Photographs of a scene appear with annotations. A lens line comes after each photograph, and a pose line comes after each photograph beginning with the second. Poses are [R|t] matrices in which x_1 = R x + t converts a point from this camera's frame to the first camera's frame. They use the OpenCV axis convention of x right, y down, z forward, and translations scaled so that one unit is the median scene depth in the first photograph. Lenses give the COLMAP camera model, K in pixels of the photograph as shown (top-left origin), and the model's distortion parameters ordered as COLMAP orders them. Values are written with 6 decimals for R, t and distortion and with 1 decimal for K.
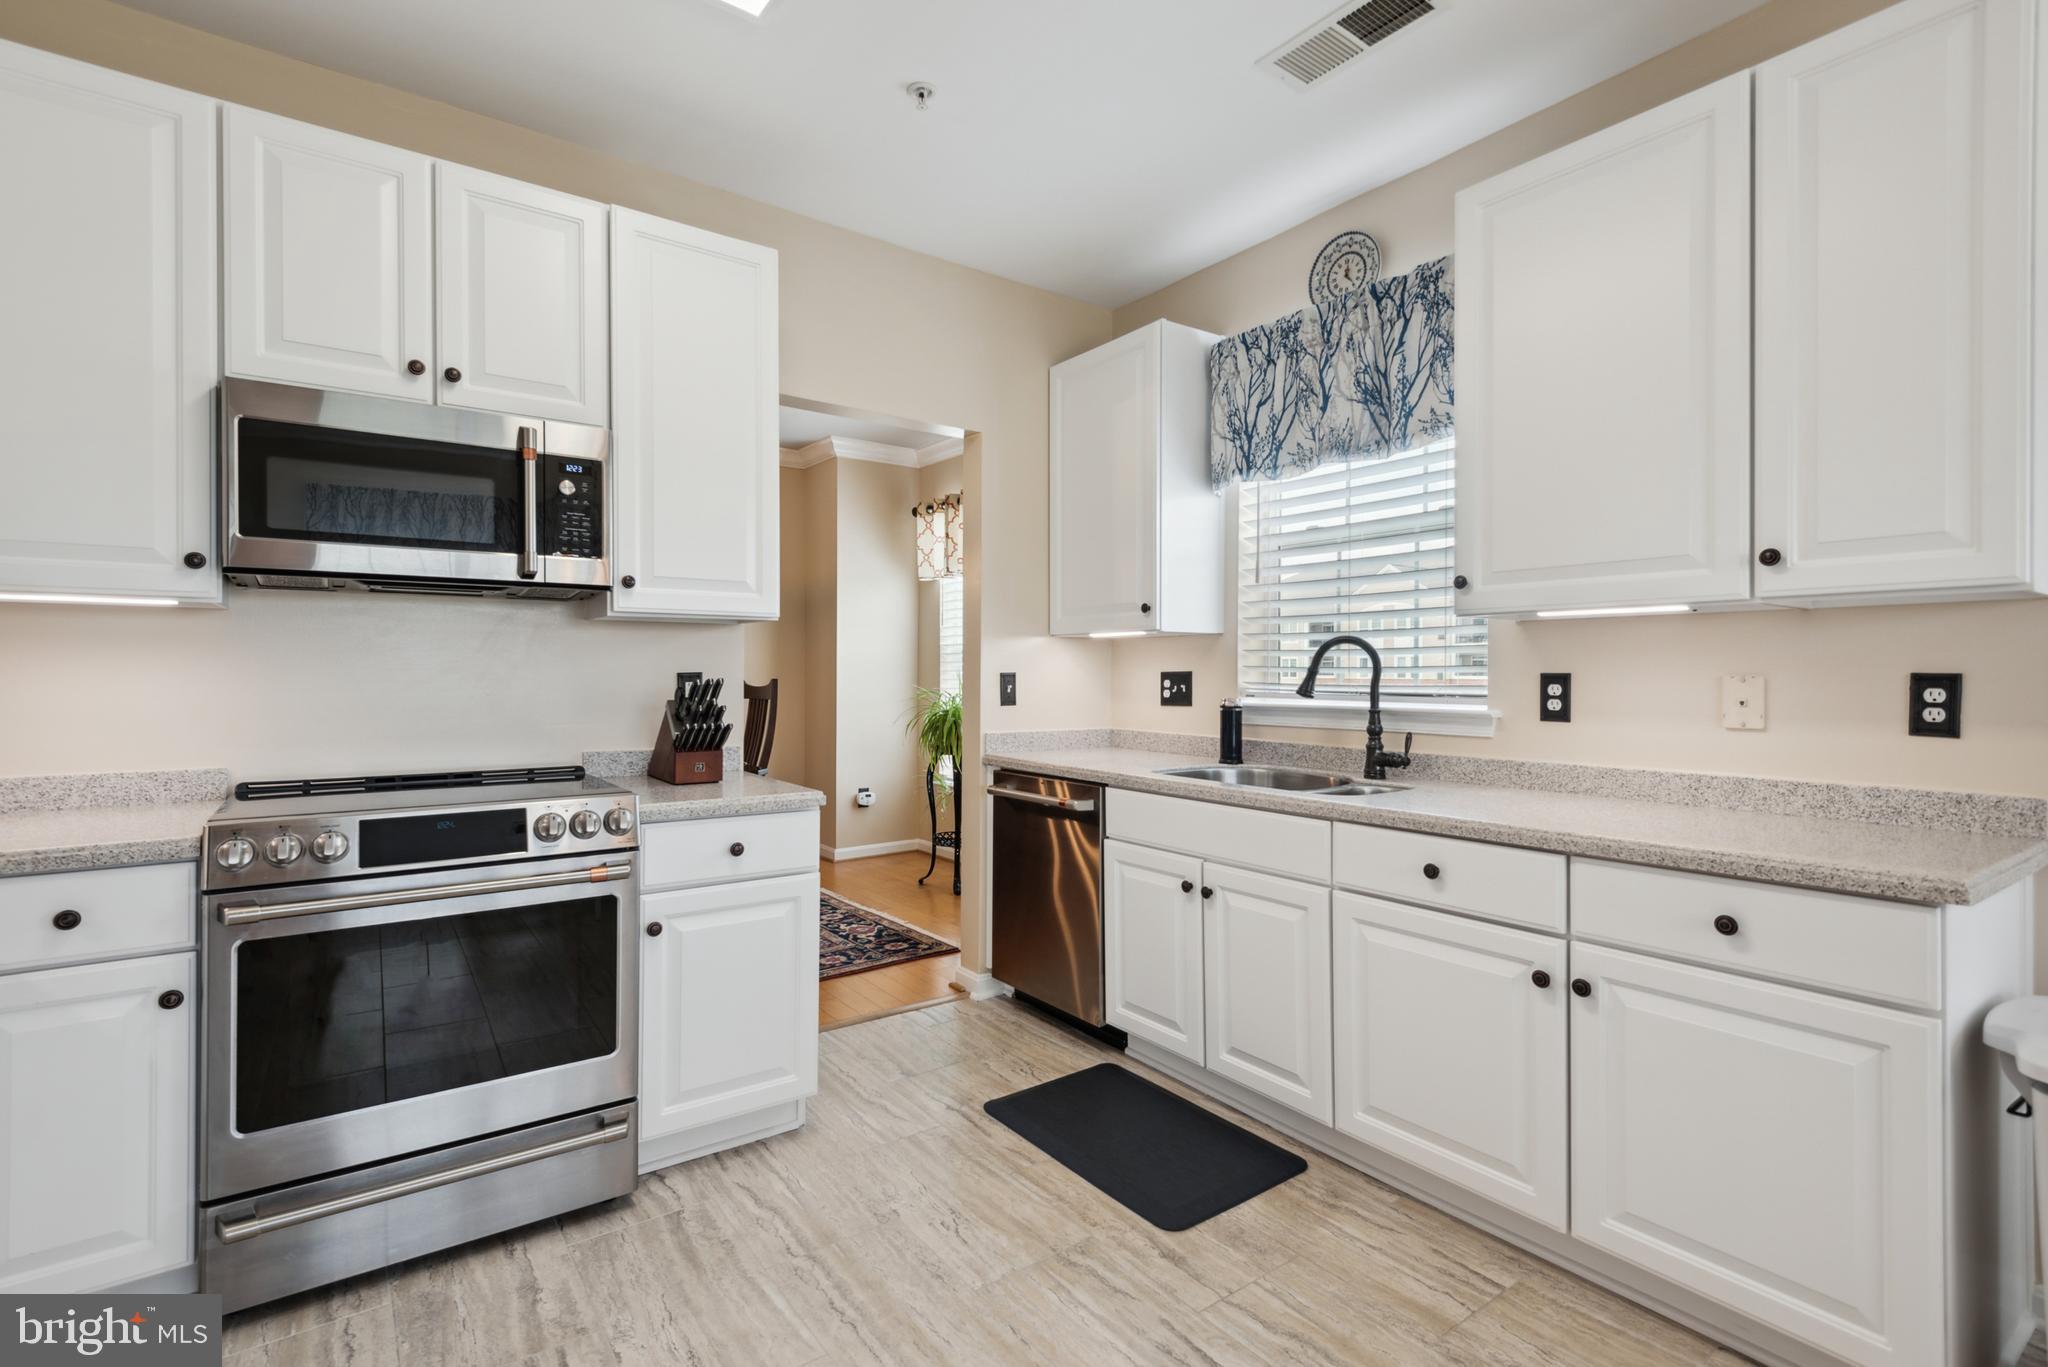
lens RADIAL K [[939.1, 0, 999.2], [0, 939.1, 673.4], [0, 0, 1]] dist [0.026711, -0.014306]
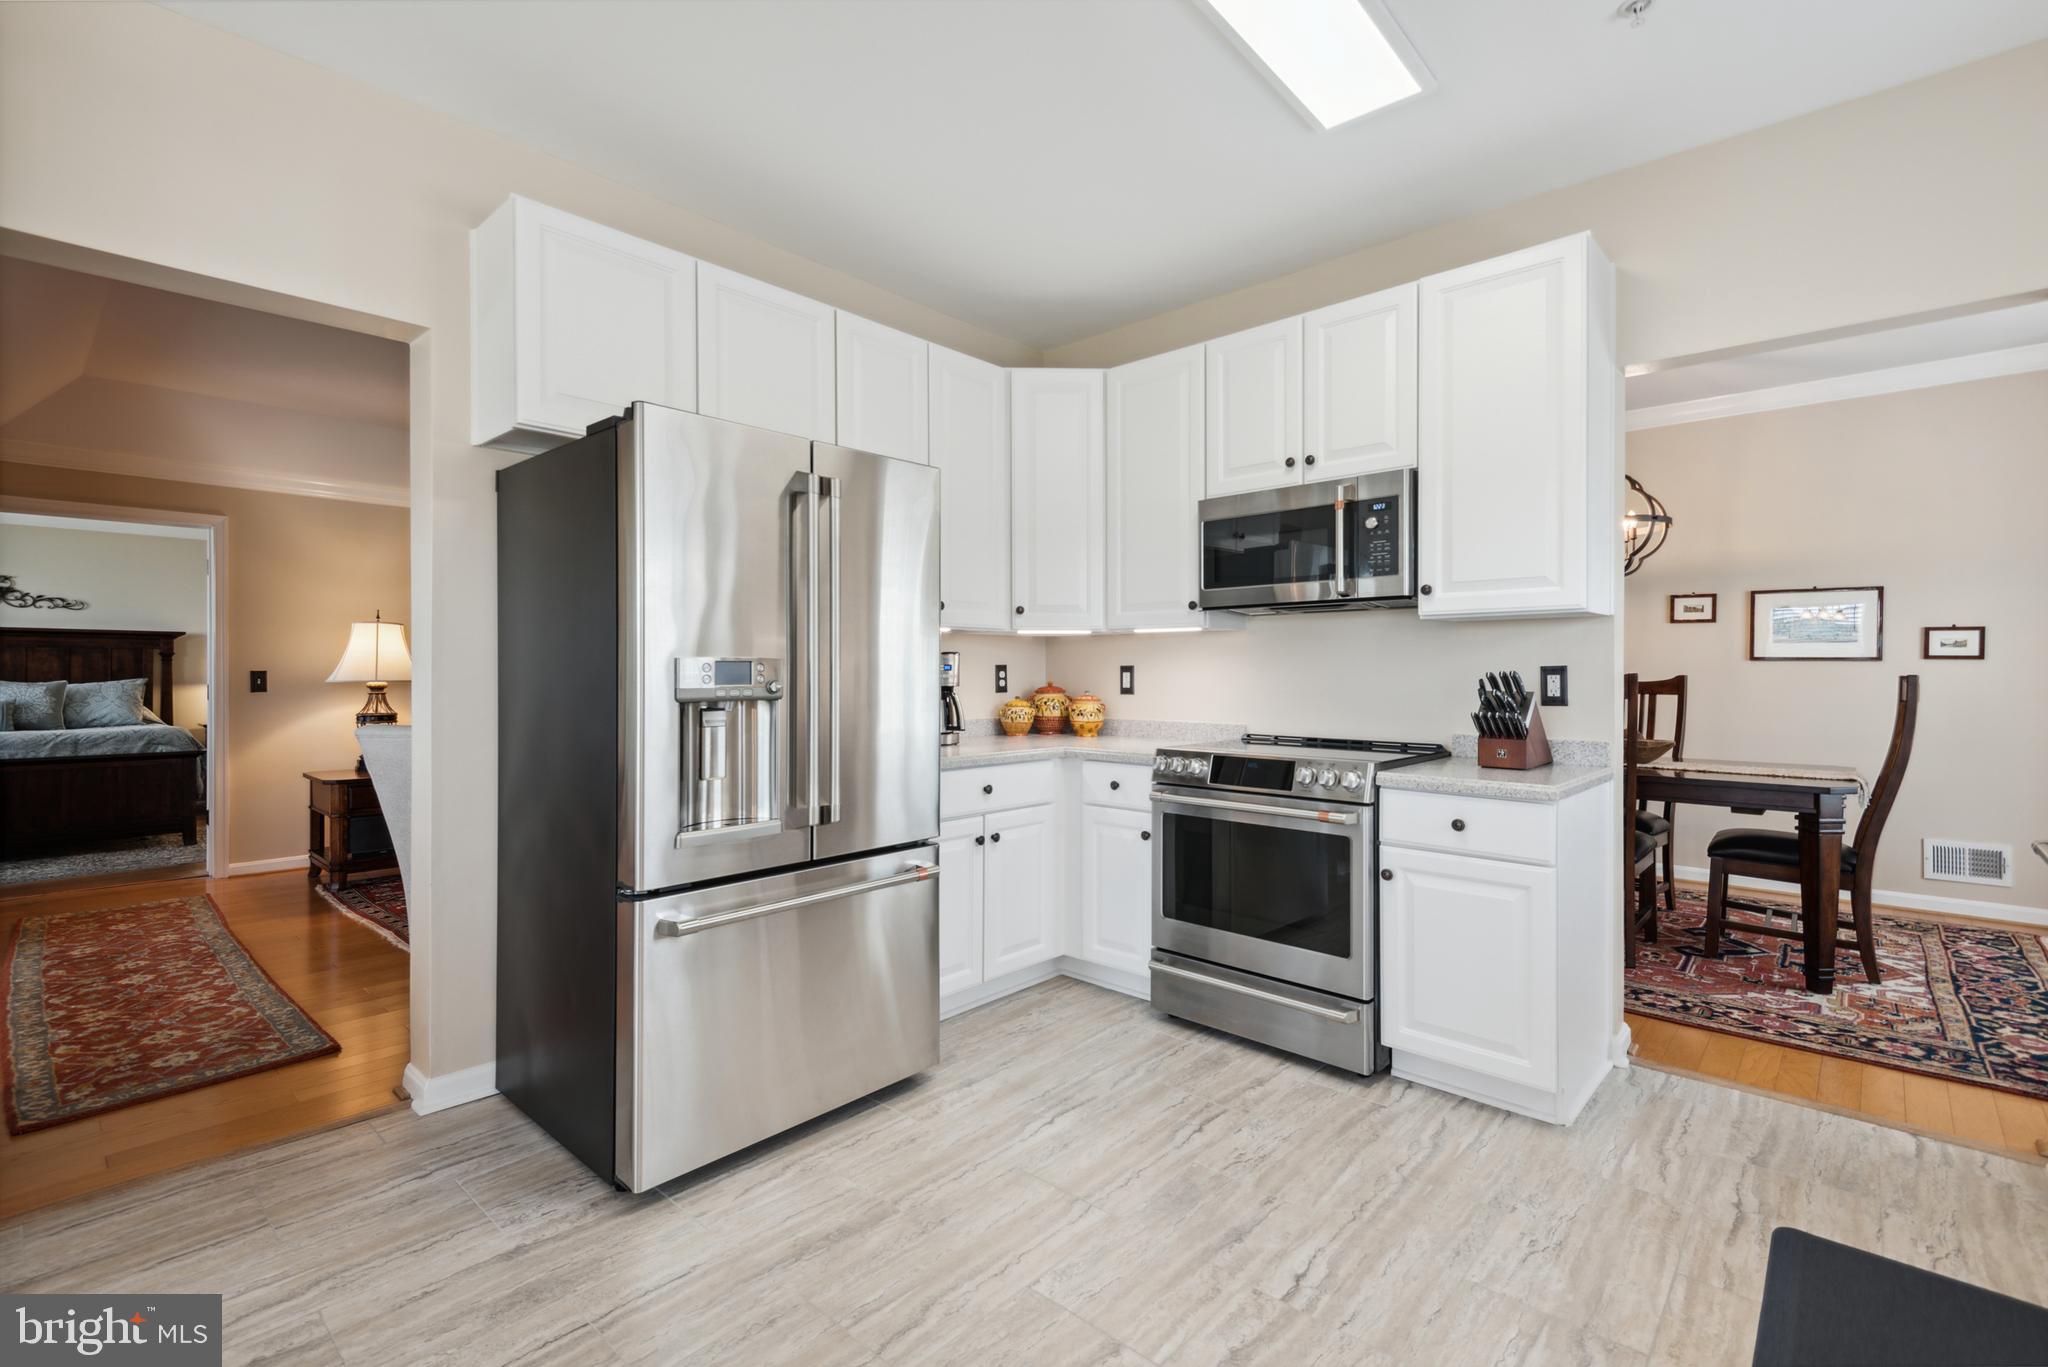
lens RADIAL K [[908.2, 0, 1022.9], [0, 908.2, 673.2], [0, 0, 1]] dist [0.000365, -0.000540]
pose [[0.210301, -0.000999, -0.977636, 0.665255], [-0.002527, 0.999996, -0.001566, 0.011854], [0.977633, 0.002800, 0.210298, 0.278780]]
